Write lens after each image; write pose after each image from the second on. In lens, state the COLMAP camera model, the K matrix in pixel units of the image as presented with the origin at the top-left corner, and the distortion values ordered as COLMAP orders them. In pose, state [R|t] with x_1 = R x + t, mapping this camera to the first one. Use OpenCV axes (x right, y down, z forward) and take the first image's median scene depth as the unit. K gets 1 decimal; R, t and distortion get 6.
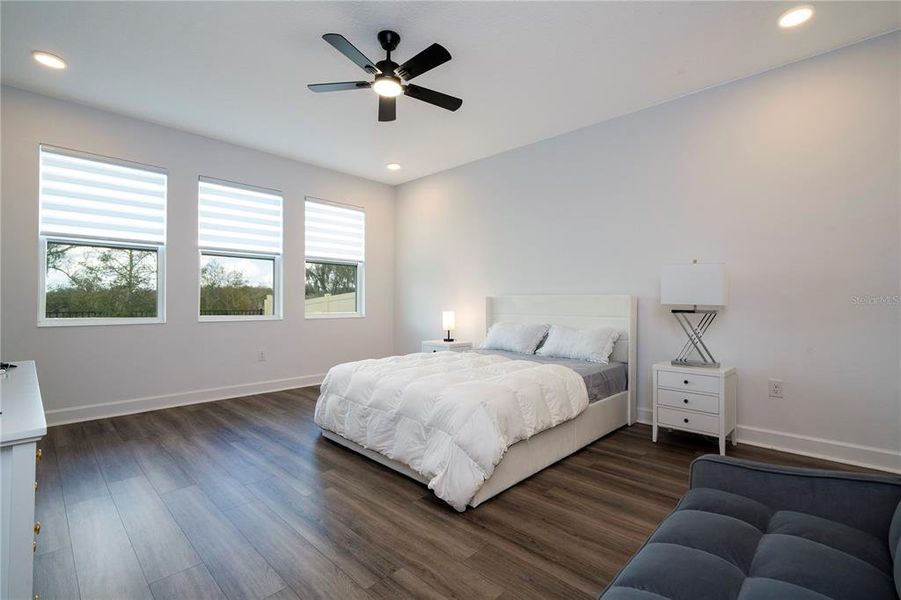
lens RADIAL K [[405.2, 0, 458.8], [0, 405.2, 300.7], [0, 0, 1]] dist [-0.019148, 0.000207]
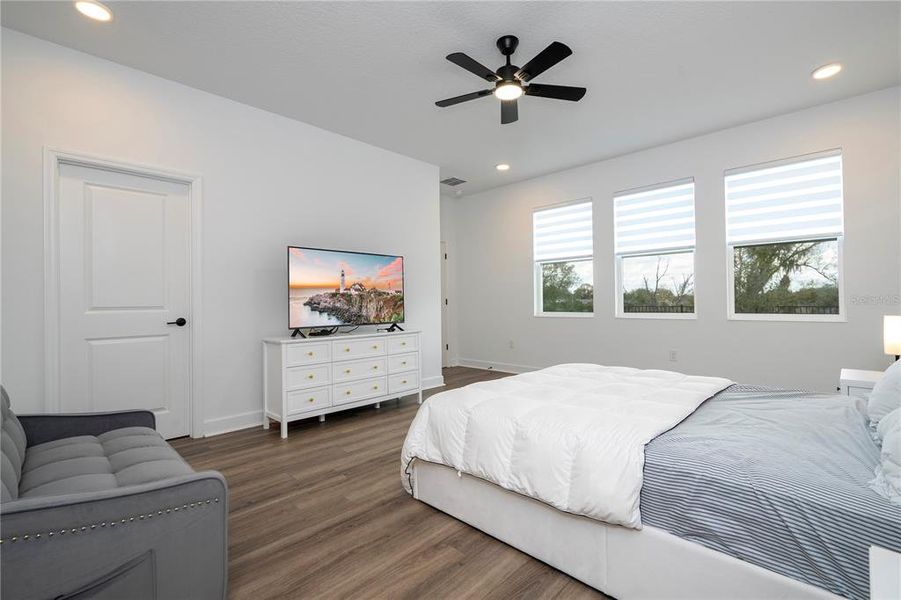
lens RADIAL K [[405.2, 0, 457.8], [0, 405.2, 302.1], [0, 0, 1]] dist [-0.019148, 0.000207]
pose [[-0.011096, -0.006320, -0.999918, 0.560616], [0.016960, 0.999835, -0.006508, 0.006715], [0.999795, -0.017031, -0.010987, 0.582510]]
